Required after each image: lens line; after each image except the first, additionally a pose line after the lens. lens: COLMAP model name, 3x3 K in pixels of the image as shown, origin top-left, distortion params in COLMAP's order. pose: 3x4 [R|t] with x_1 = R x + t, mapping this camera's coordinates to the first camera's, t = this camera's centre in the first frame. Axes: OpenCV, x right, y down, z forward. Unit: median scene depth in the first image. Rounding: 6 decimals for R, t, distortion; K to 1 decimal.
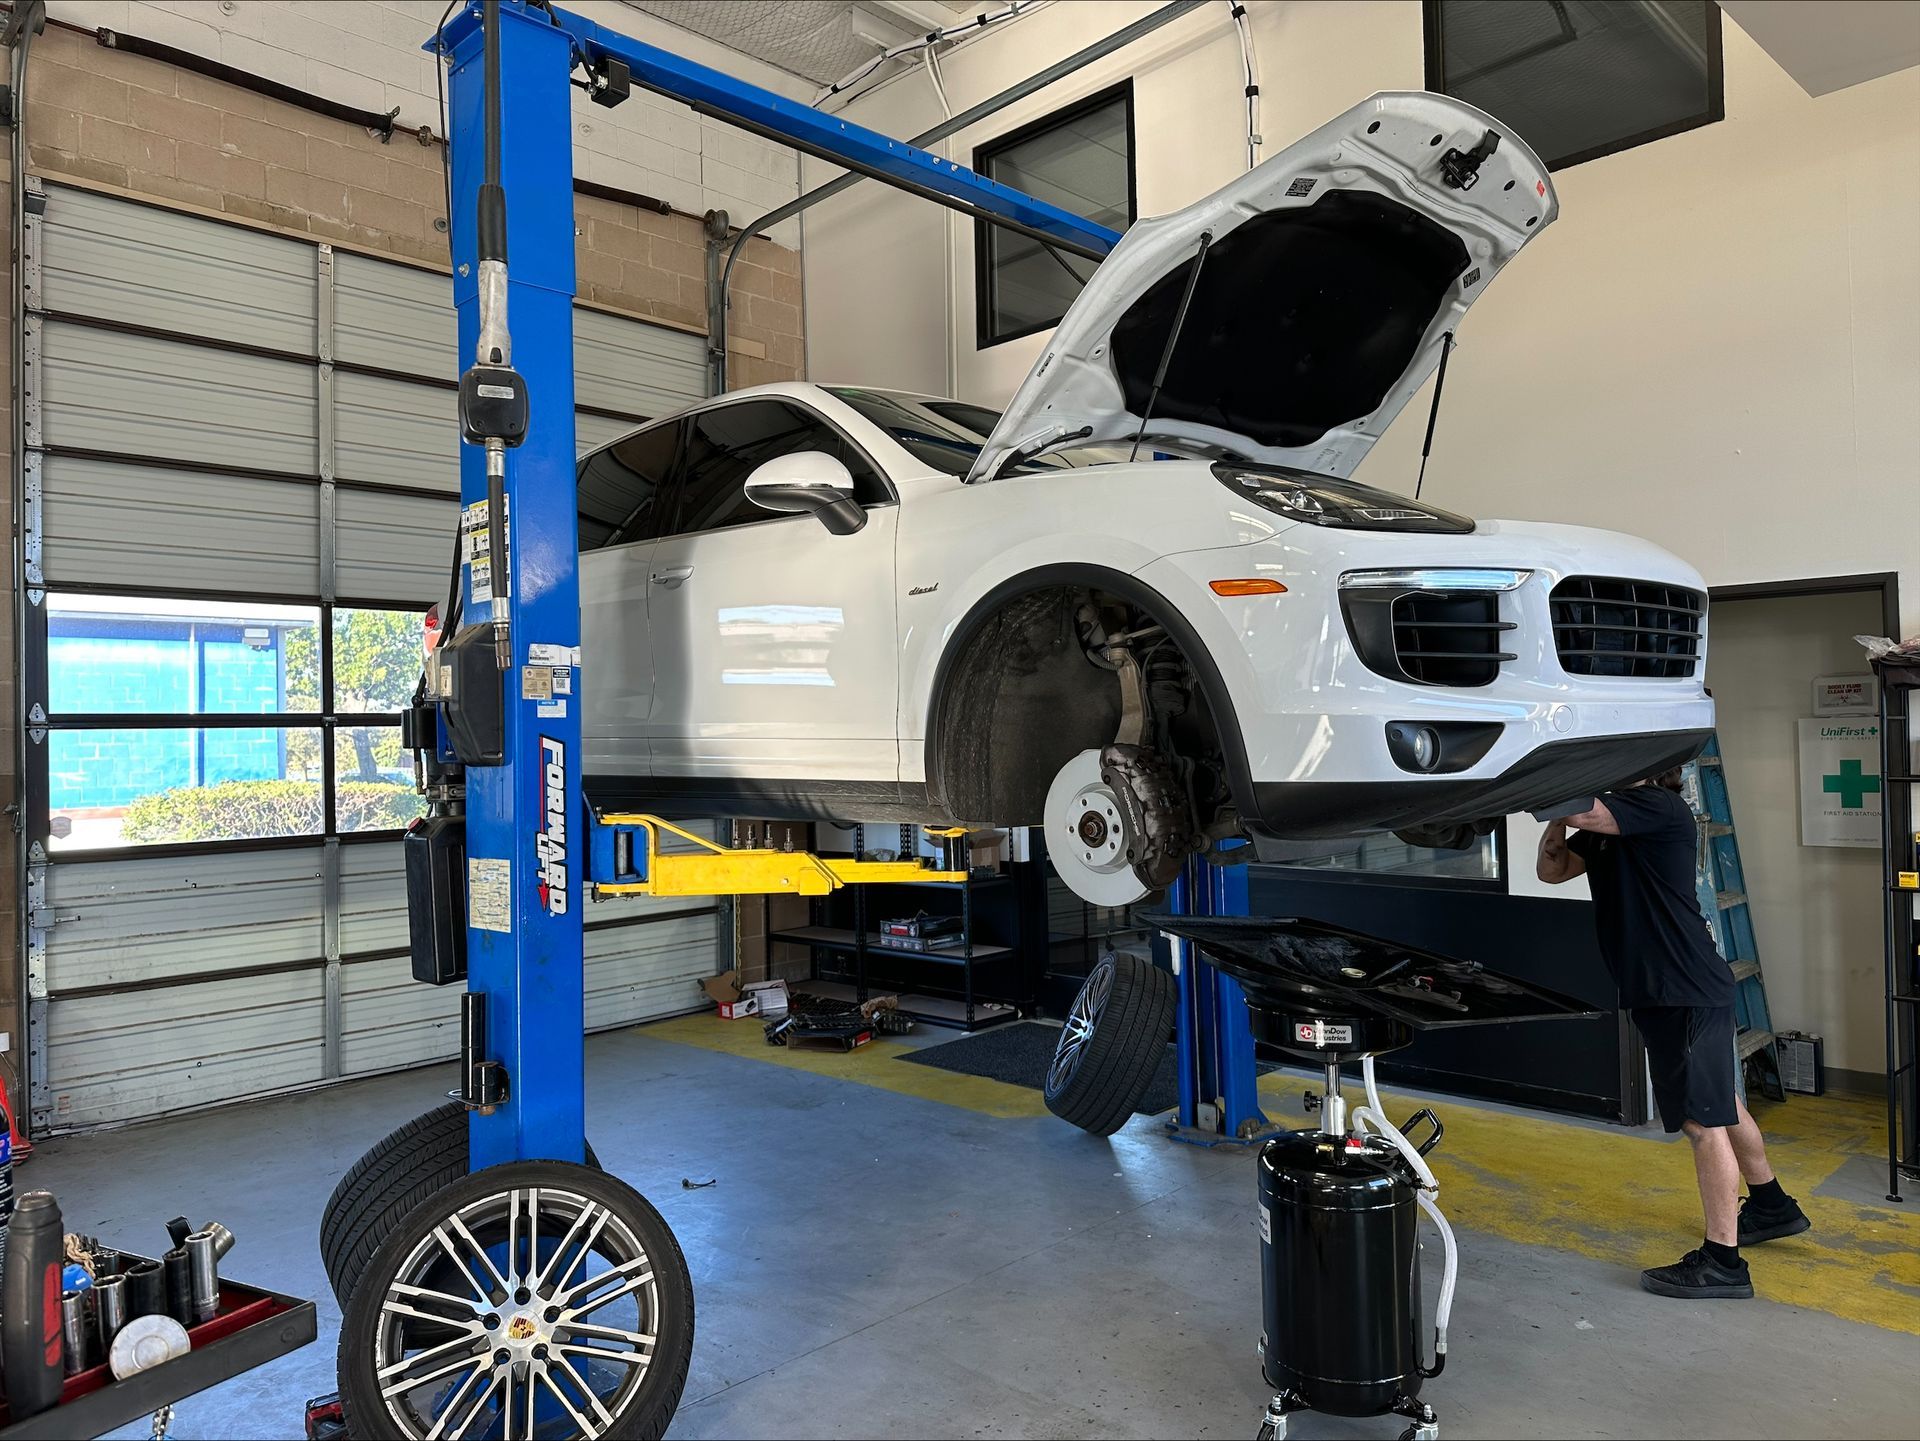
lens RADIAL K [[1351.7, 0, 961.2], [0, 1351.7, 719.1], [0, 0, 1]] dist [0.027883, -0.023936]
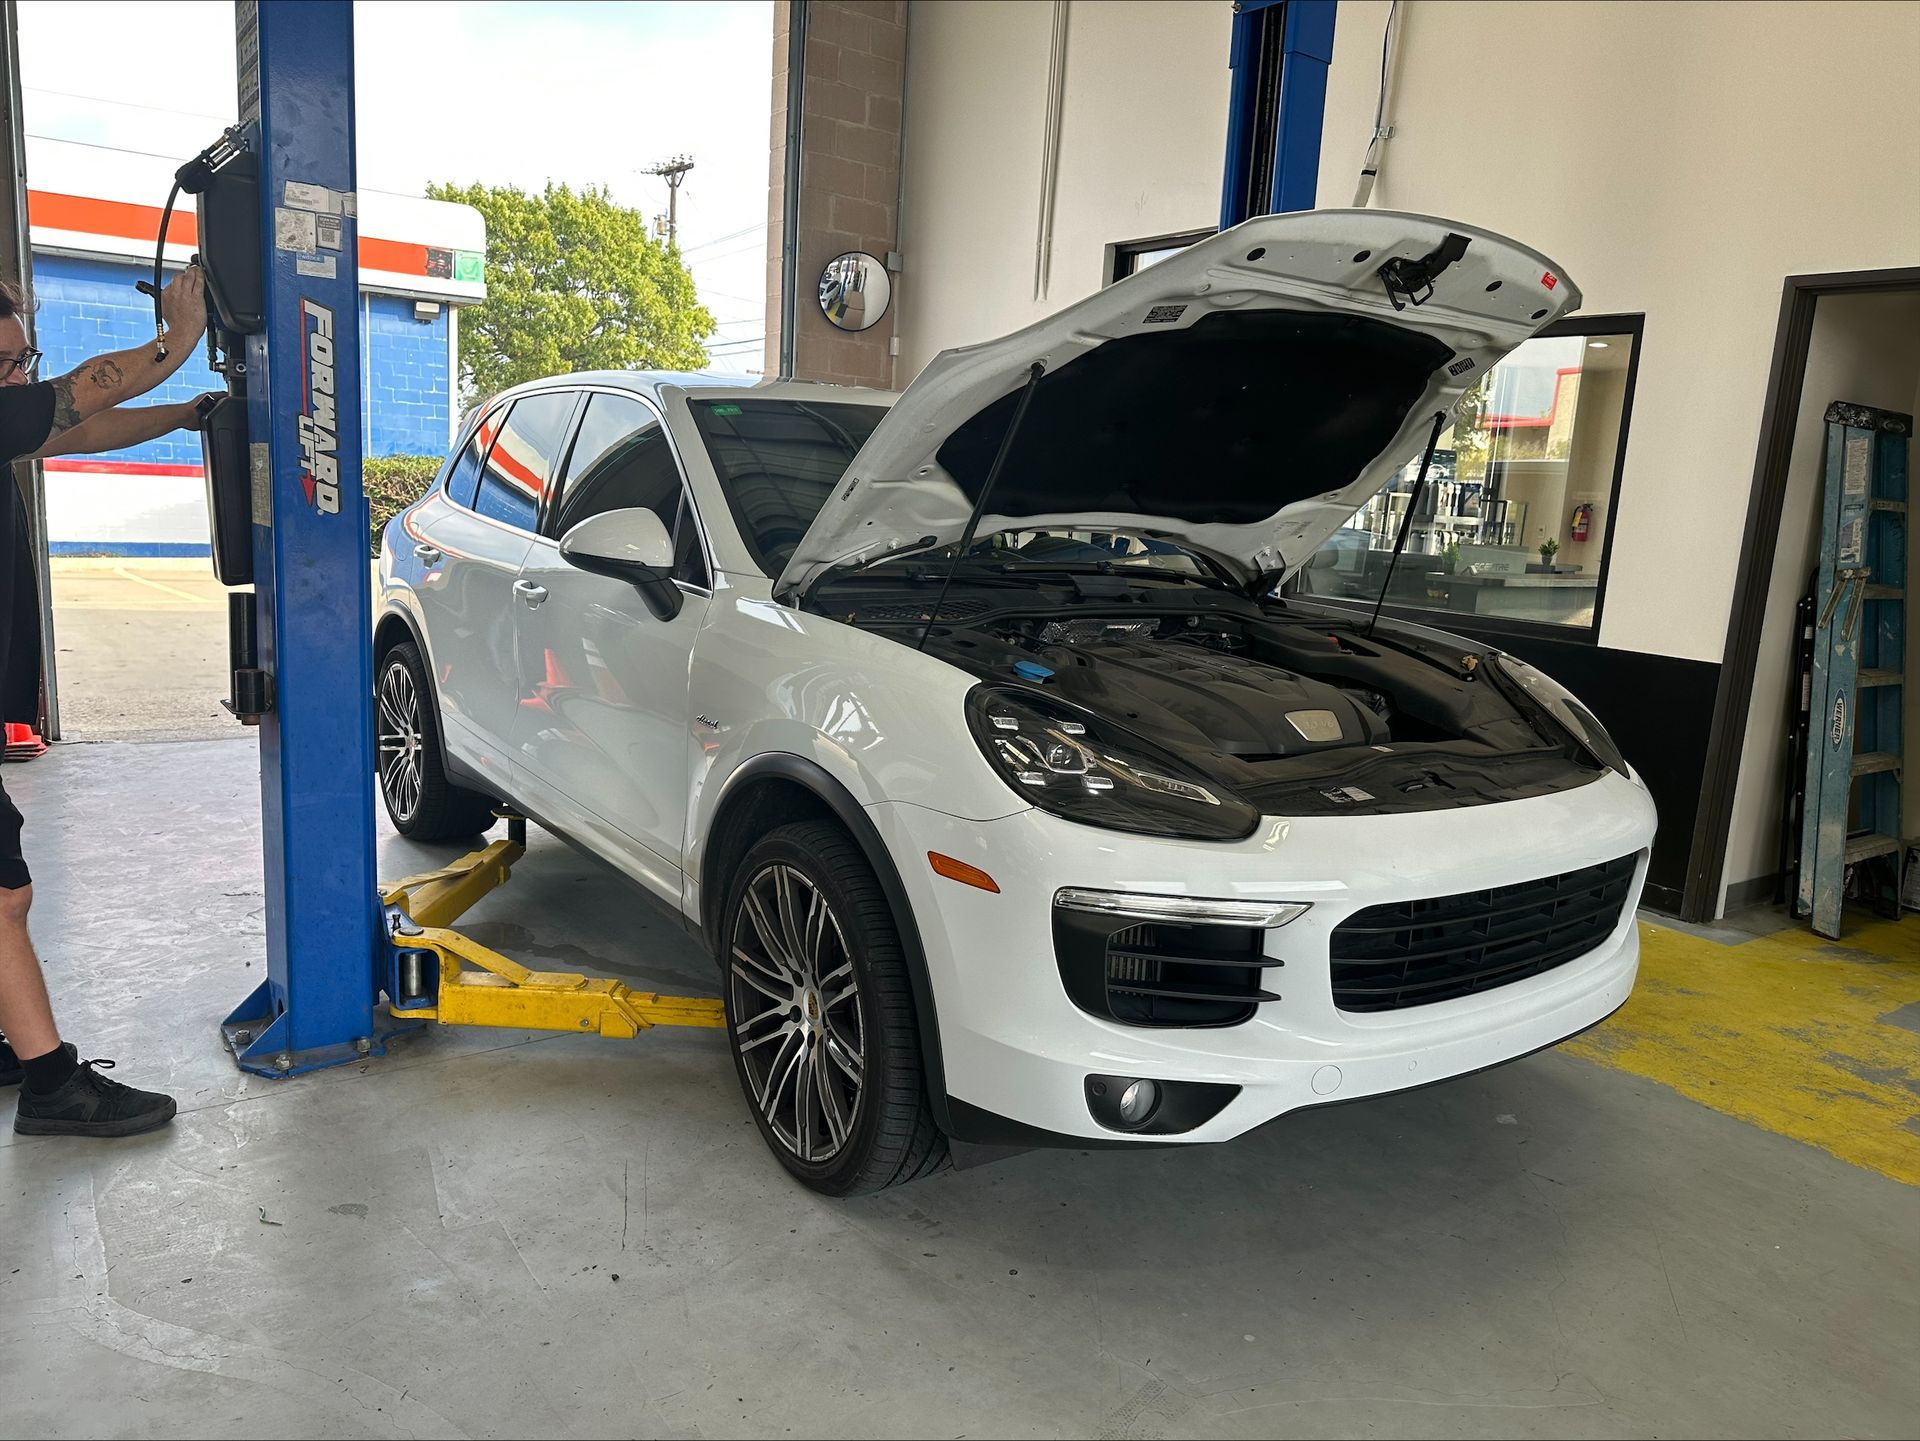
lens RADIAL K [[1351.7, 0, 953.7], [0, 1351.7, 732.3], [0, 0, 1]] dist [0.027883, -0.023936]
pose [[0.983919, 0.106782, -0.143182, 0.191199], [-0.076963, 0.976844, 0.199633, 0.060865], [0.161183, -0.185403, 0.969353, 0.152530]]
